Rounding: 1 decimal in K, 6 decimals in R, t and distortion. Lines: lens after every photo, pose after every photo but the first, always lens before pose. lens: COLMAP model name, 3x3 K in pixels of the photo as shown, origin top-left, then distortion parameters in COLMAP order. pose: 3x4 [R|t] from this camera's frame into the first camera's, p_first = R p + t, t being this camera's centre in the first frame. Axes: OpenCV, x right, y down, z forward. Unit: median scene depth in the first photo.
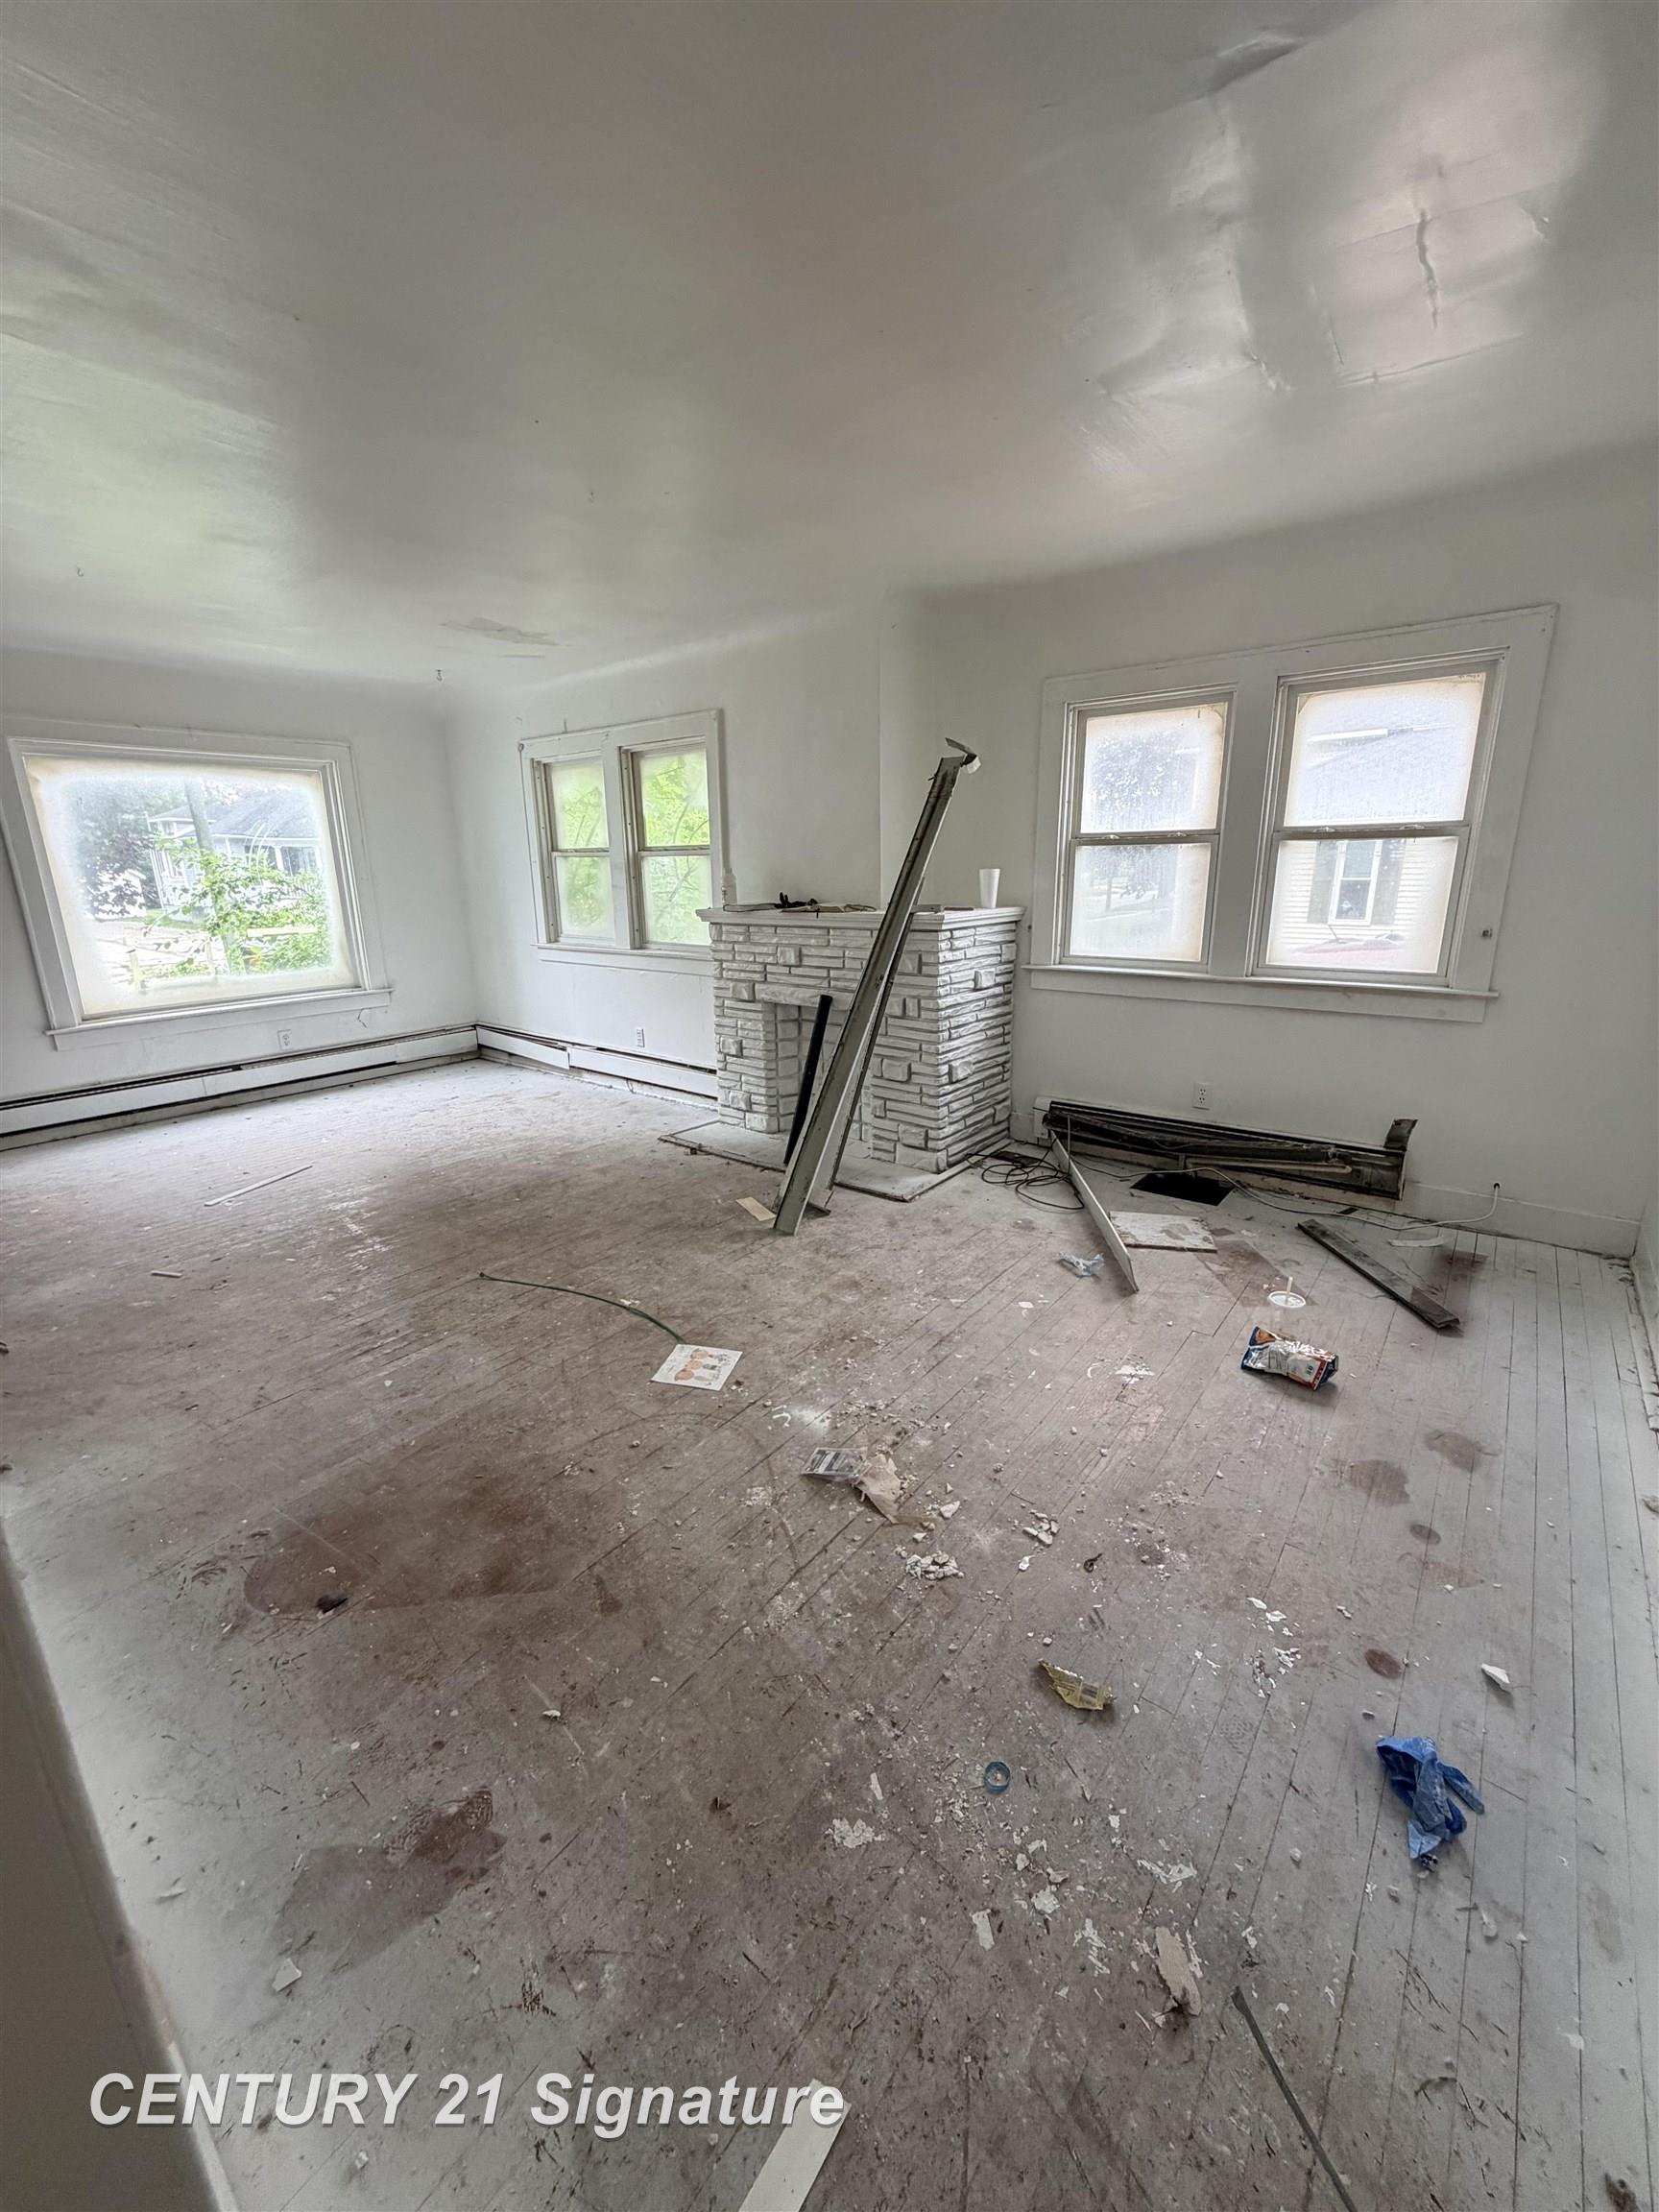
lens RADIAL K [[881.1, 0, 830.3], [0, 881.1, 1101.2], [0, 0, 1]] dist [-0.000014, 0.000172]
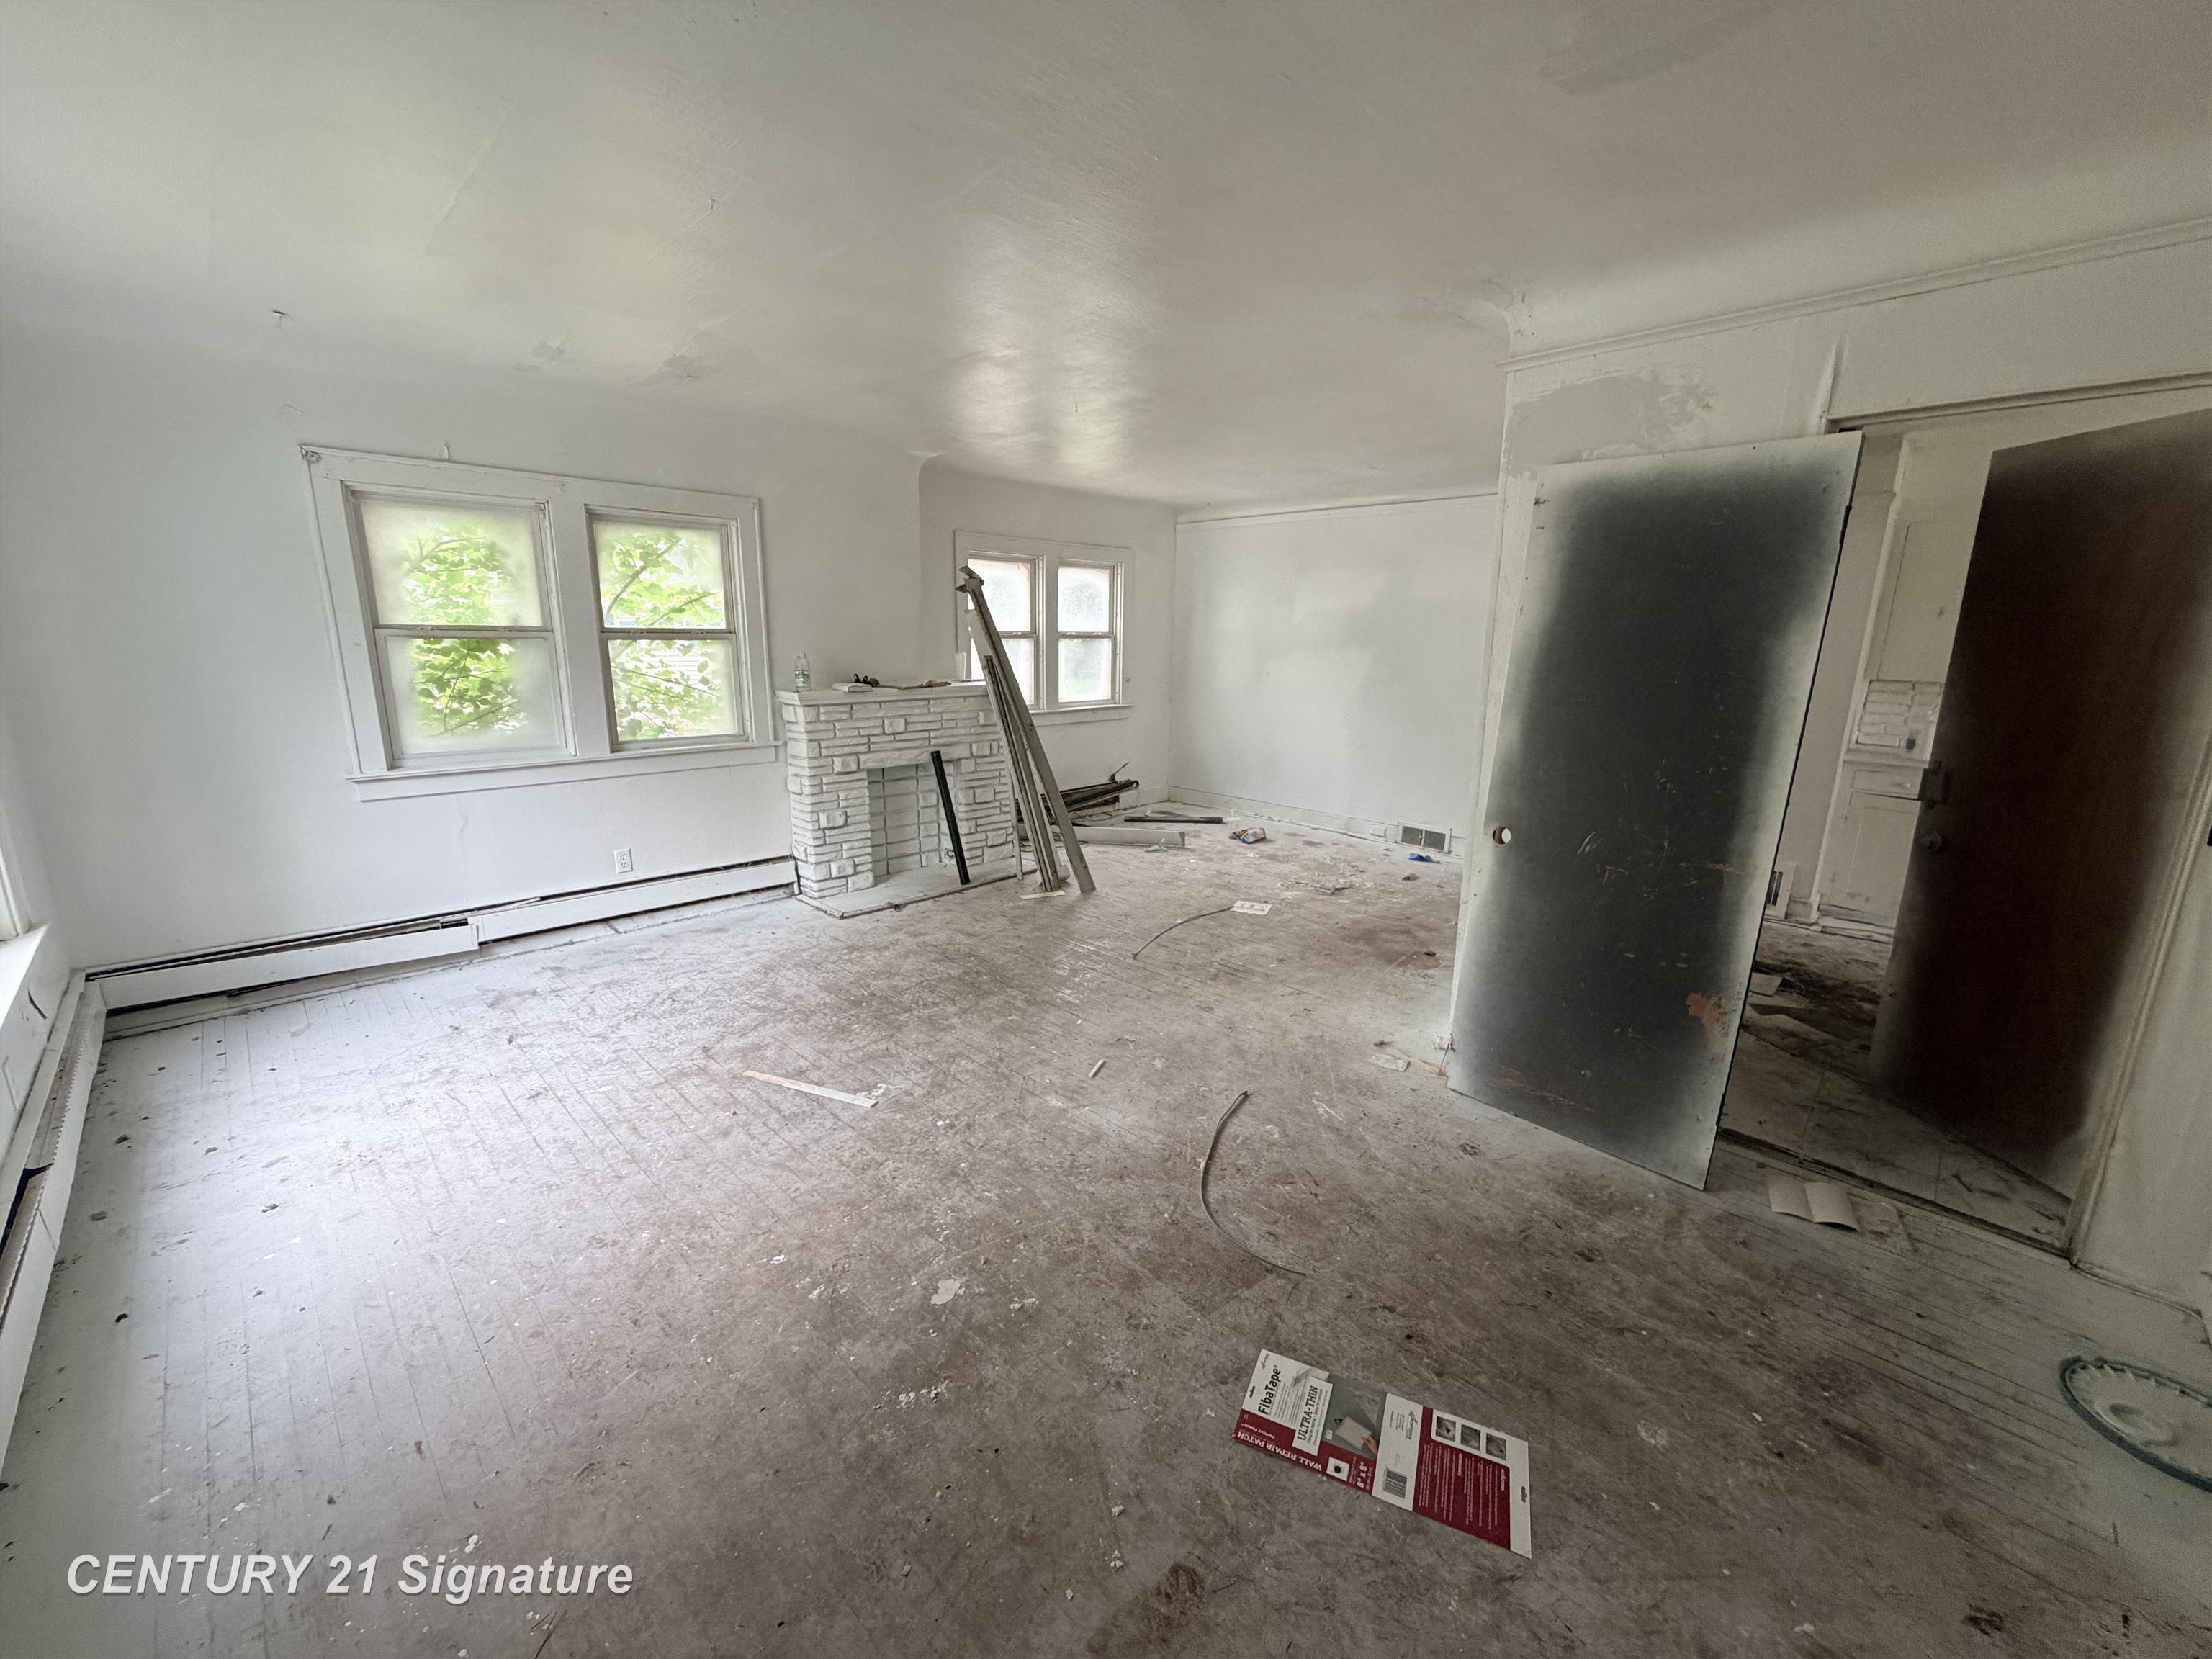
lens RADIAL K [[881.1, 0, 1105.3], [0, 881.1, 831.7], [0, 0, 1]] dist [-0.000014, 0.000172]
pose [[0.116432, -0.201723, 0.972498, -1.299855], [0.252193, 0.953070, 0.167499, -0.168371], [-0.960647, 0.225755, 0.161841, 0.610885]]
